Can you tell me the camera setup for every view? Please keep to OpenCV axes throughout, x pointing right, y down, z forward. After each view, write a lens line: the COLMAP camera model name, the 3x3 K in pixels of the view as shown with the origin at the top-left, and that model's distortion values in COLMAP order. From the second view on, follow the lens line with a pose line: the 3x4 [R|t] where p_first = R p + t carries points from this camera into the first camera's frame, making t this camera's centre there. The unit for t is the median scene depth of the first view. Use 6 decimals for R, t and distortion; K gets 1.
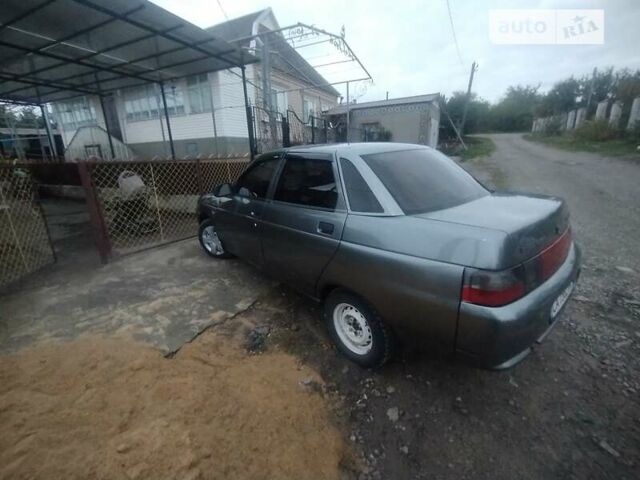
lens RADIAL K [[289.9, 0, 320.0], [0, 289.9, 240.0], [0, 0, 1]] dist [-0.000970, -0.000171]
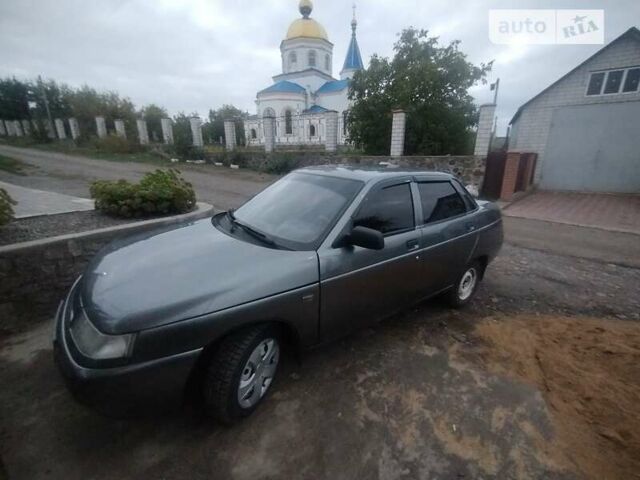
lens RADIAL K [[289.9, 0, 320.0], [0, 289.9, 240.0], [0, 0, 1]] dist [-0.000970, -0.000171]
pose [[0.053206, -0.251436, 0.966410, -1.072730], [0.272944, 0.934590, 0.228131, -0.386717], [-0.960558, 0.251638, 0.118354, 1.155009]]
